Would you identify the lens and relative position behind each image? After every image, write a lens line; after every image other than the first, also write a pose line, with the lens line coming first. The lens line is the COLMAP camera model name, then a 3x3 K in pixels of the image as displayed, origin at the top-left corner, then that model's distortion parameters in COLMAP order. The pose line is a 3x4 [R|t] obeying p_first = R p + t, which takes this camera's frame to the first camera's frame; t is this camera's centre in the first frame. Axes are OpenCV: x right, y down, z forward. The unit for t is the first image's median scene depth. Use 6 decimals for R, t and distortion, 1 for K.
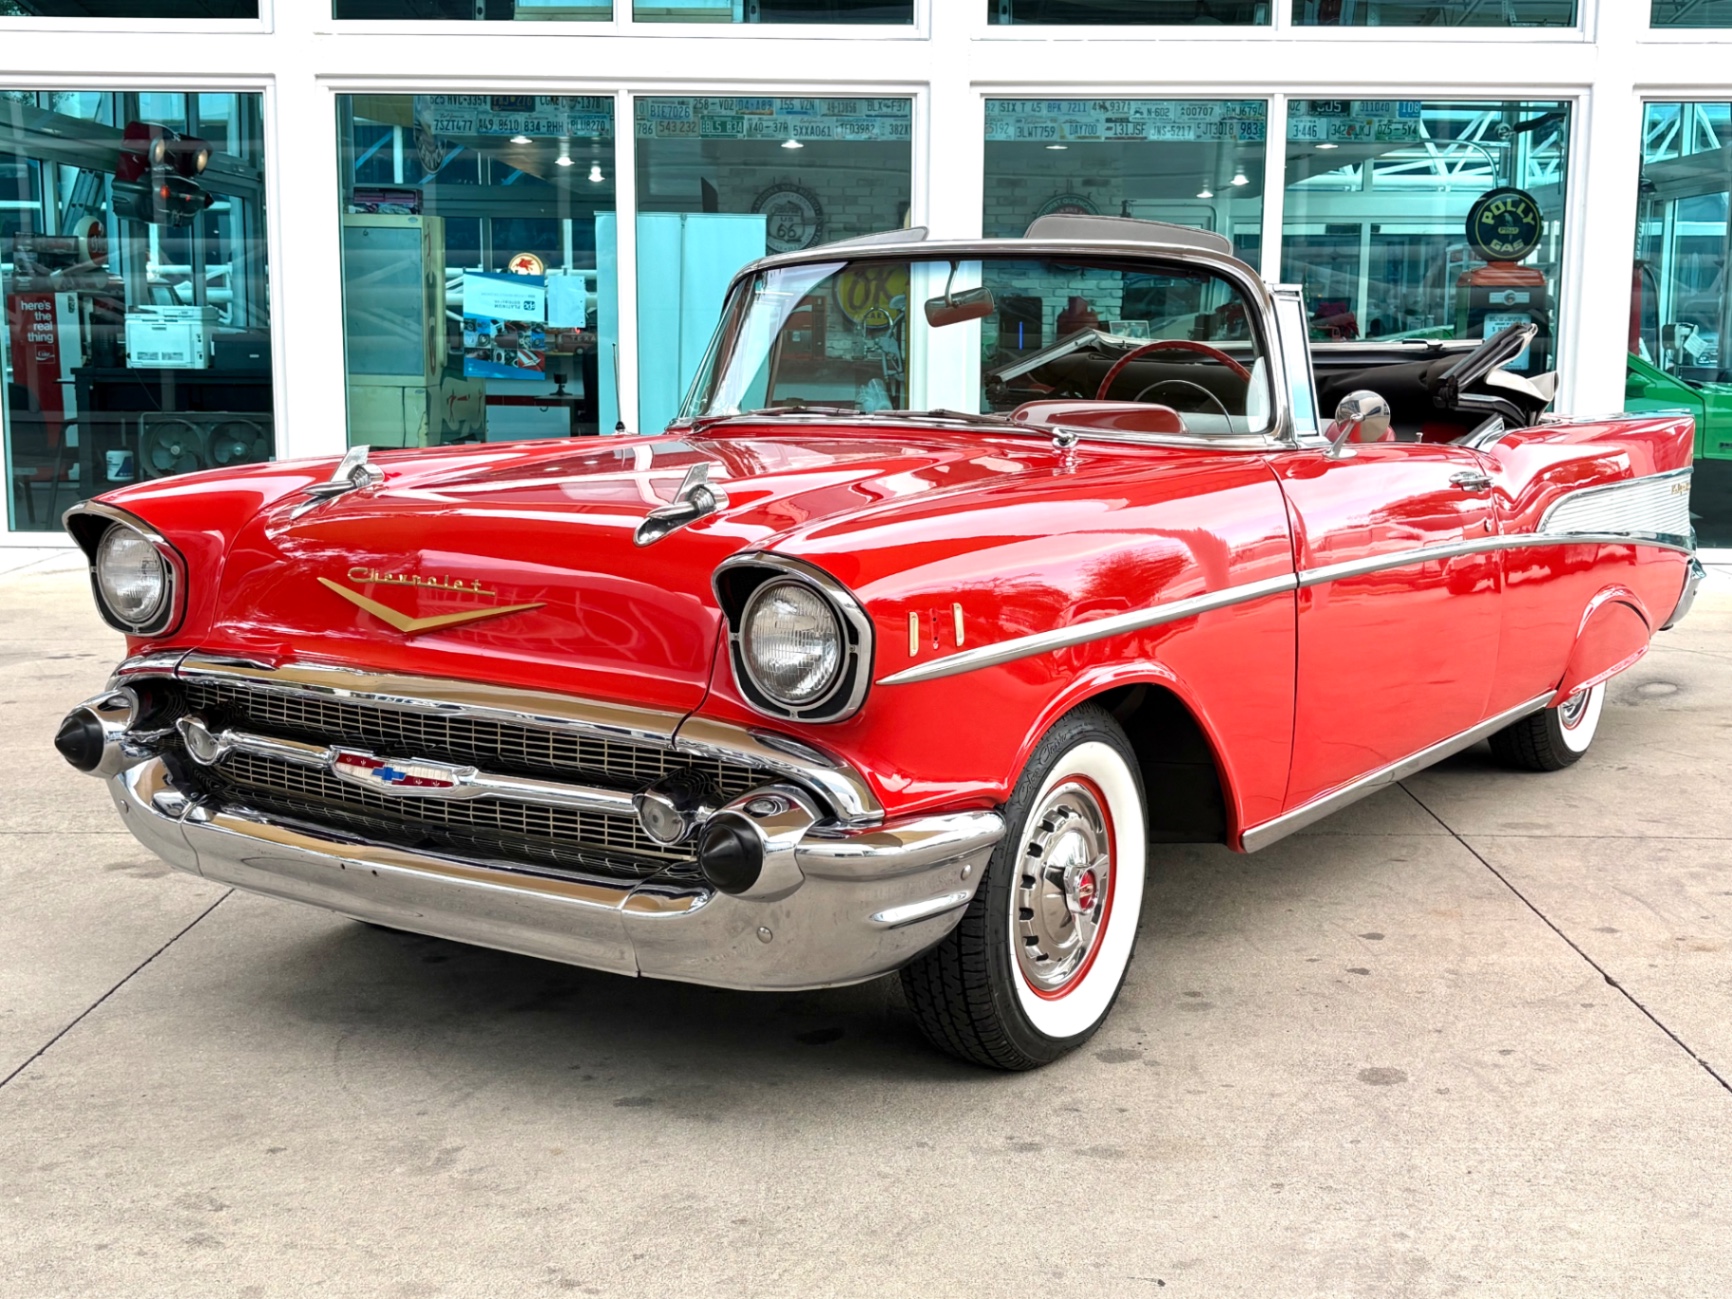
lens RADIAL K [[2163.6, 0, 866.0], [0, 2163.6, 649.5], [0, 0, 1]] dist [0.168069, -0.570743]
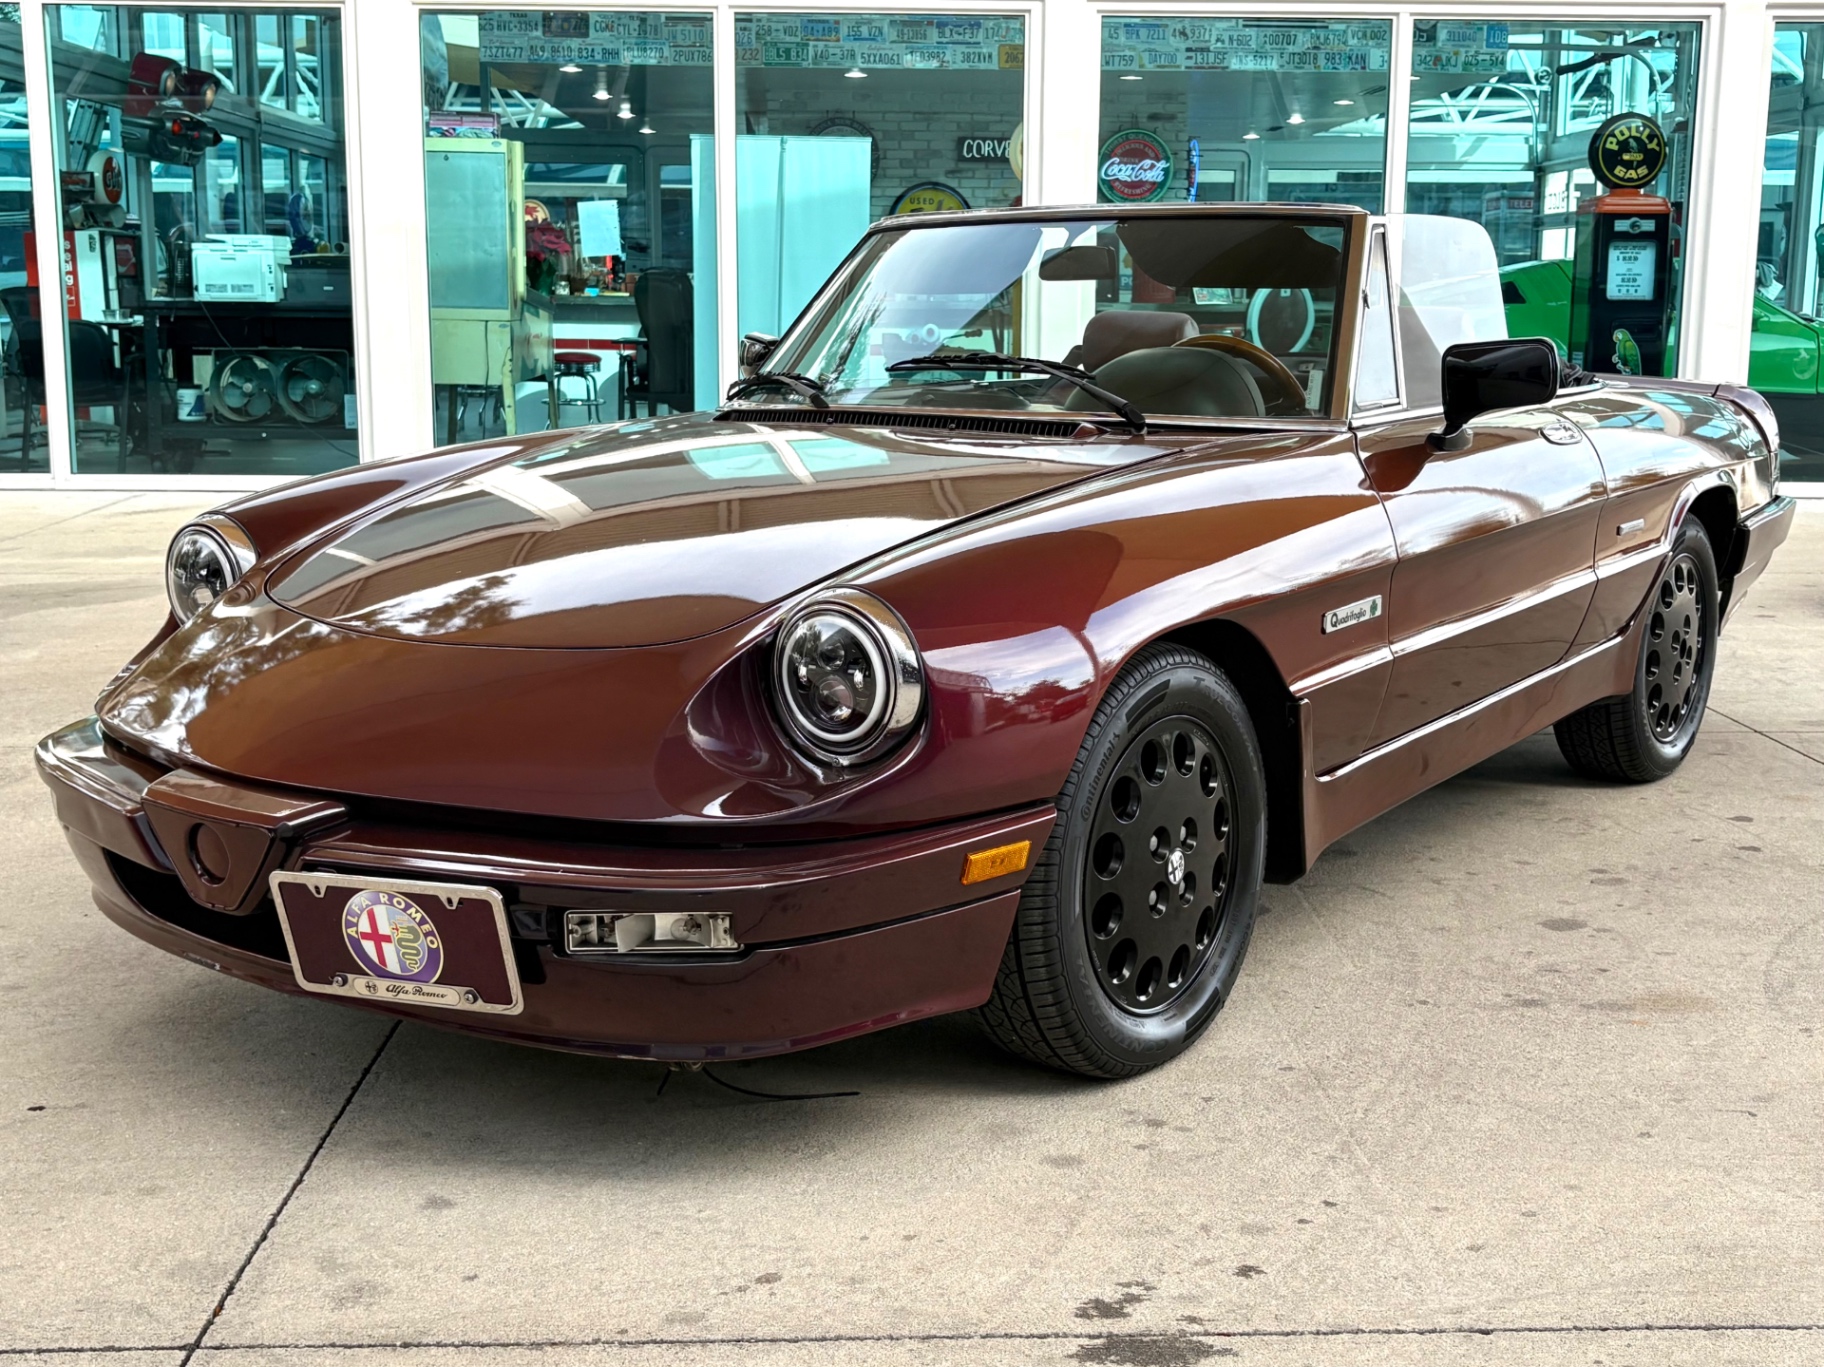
lens RADIAL K [[2253.9, 0, 905.6], [0, 2253.9, 687.3], [0, 0, 1]] dist [0.115000, -0.364726]
pose [[0.998943, -0.008640, 0.045156, -0.076354], [0.007606, 0.999706, 0.023017, 0.018570], [-0.045341, -0.022649, 0.998715, -0.000593]]
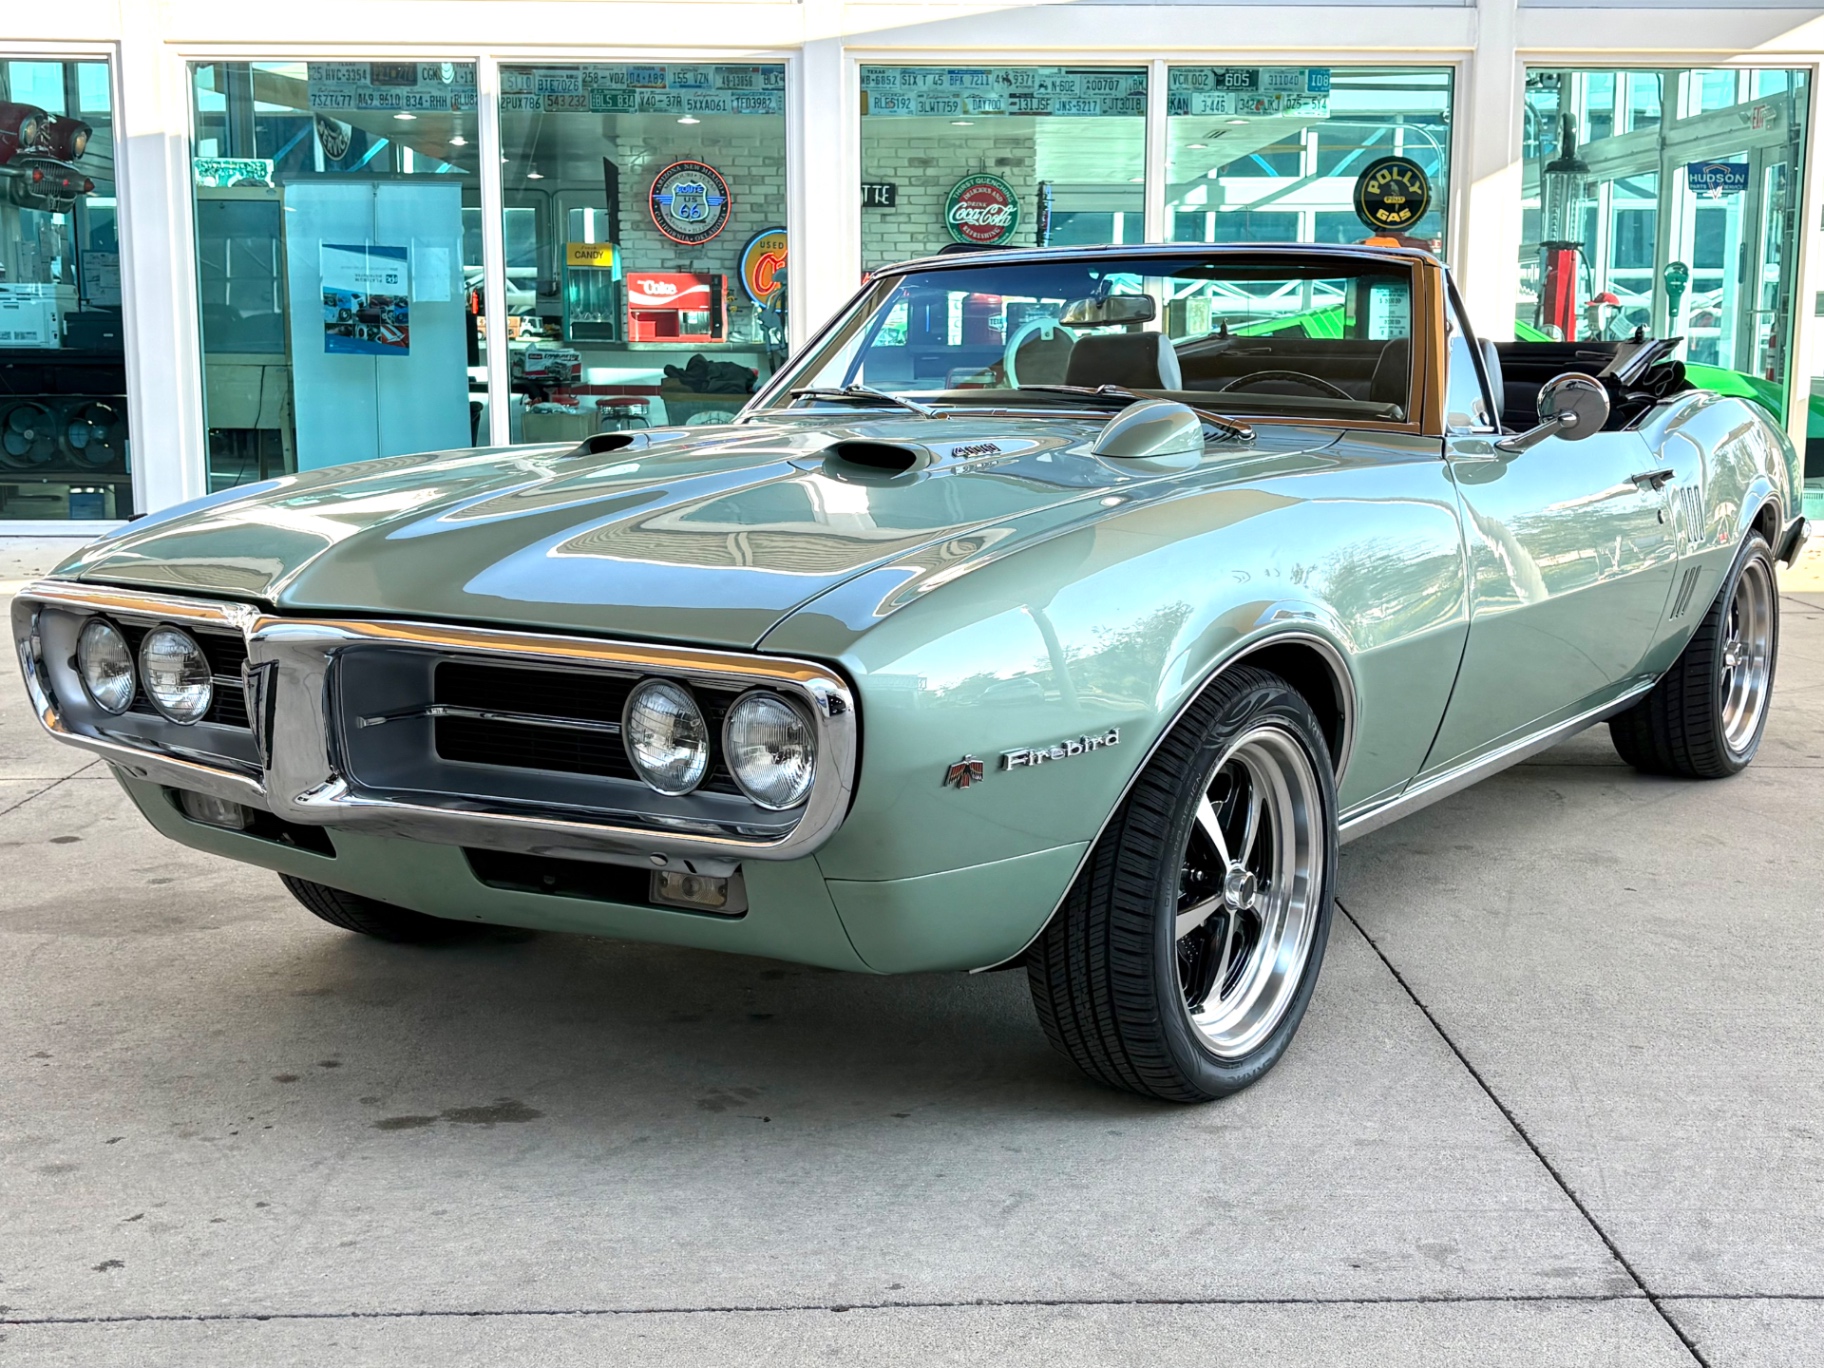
lens RADIAL K [[2275.0, 0, 952.9], [0, 2275.0, 682.3], [0, 0, 1]] dist [0.148907, -0.491966]
pose [[0.999025, -0.012009, 0.042490, 0.047342], [0.011931, 0.999927, 0.002102, 0.020952], [-0.042512, -0.001593, 0.999095, -0.024860]]
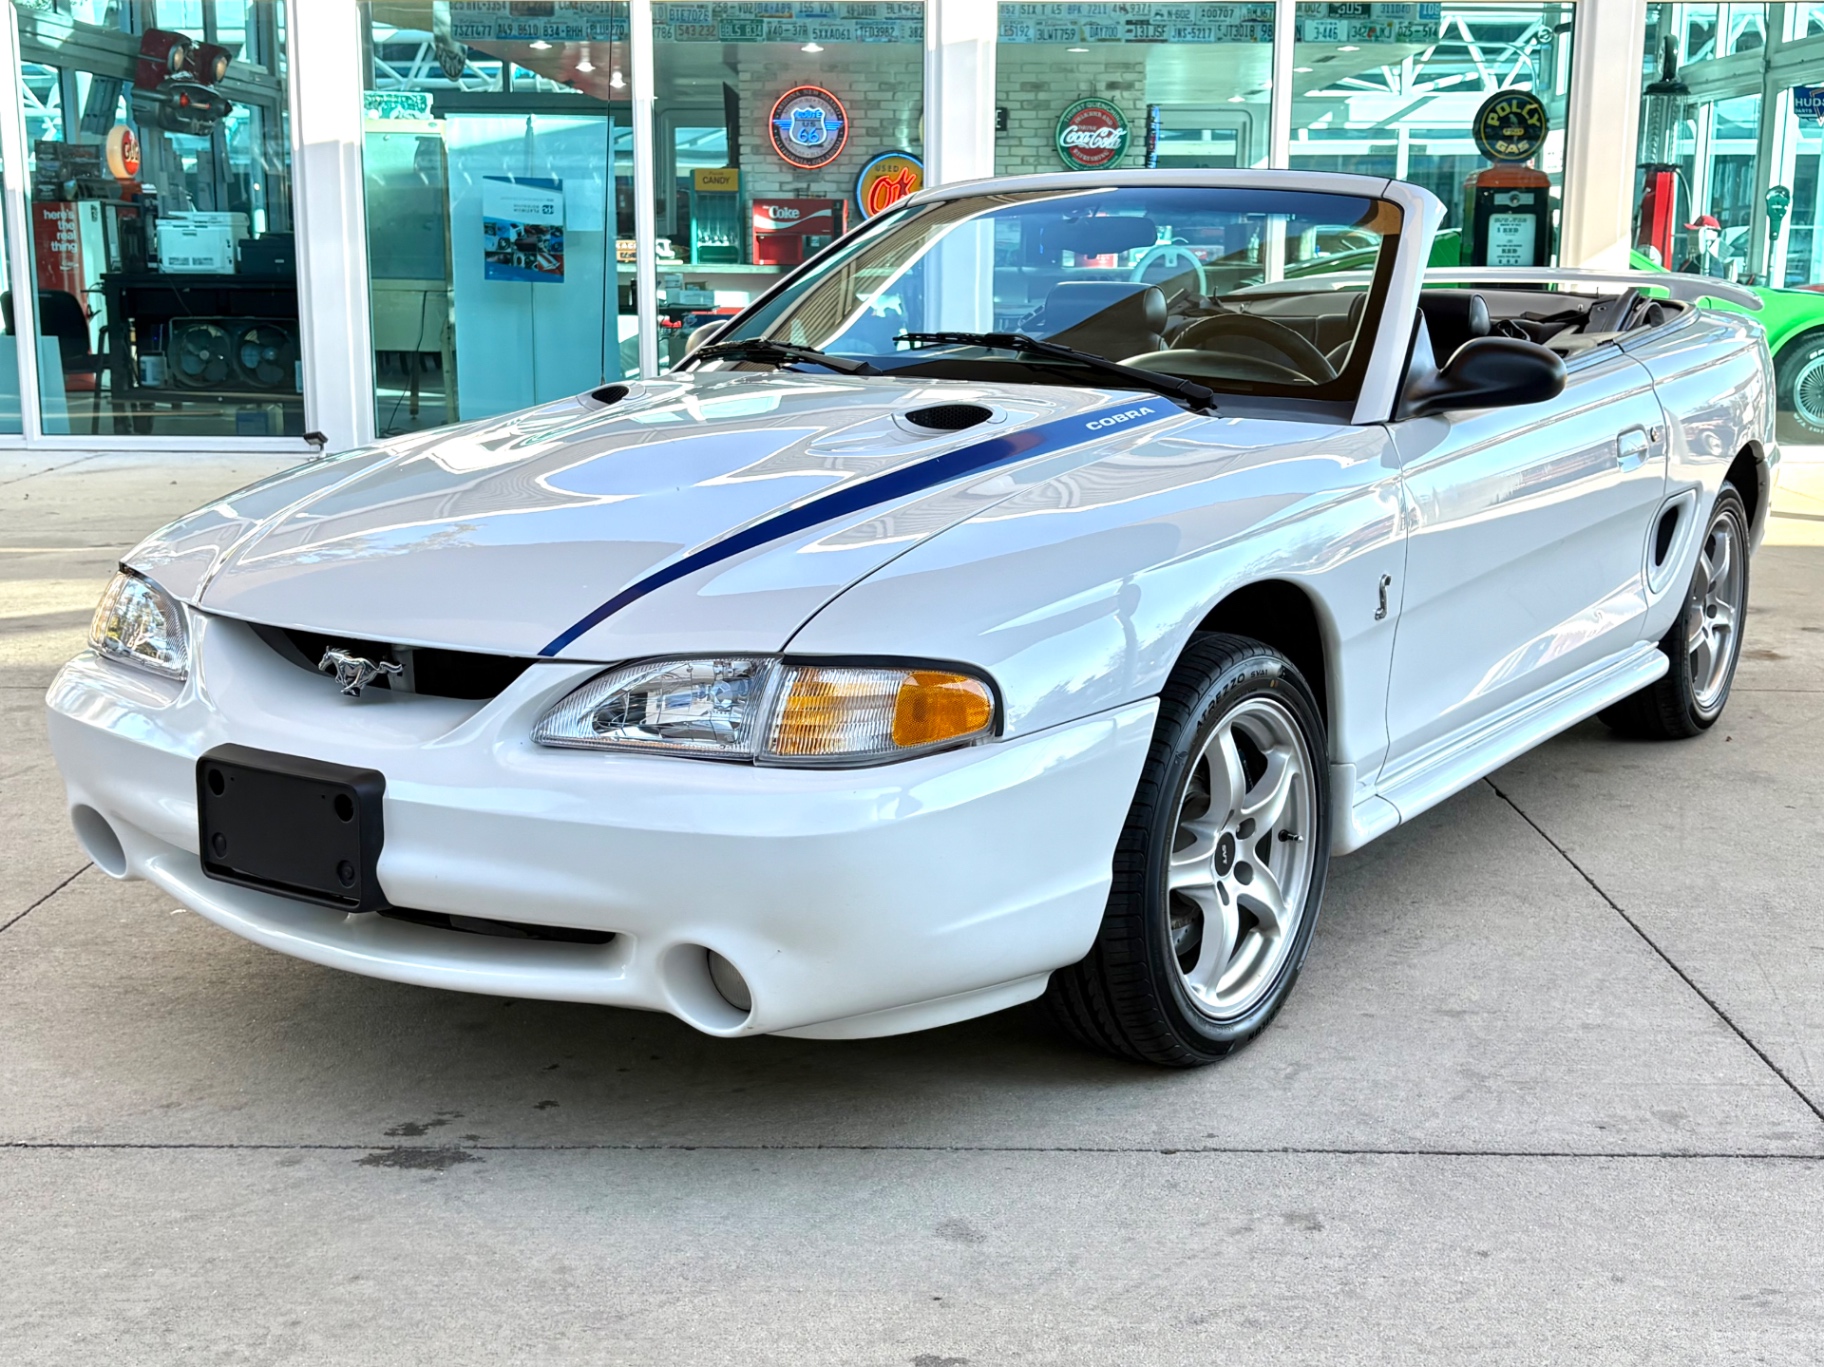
lens RADIAL K [[2253.9, 0, 905.6], [0, 2253.9, 687.3], [0, 0, 1]] dist [0.115000, -0.364726]
pose [[0.999991, -0.002969, -0.003121, 0.014258], [0.003110, 0.998926, 0.046220, 0.015856], [0.002981, -0.046229, 0.998926, -0.063379]]
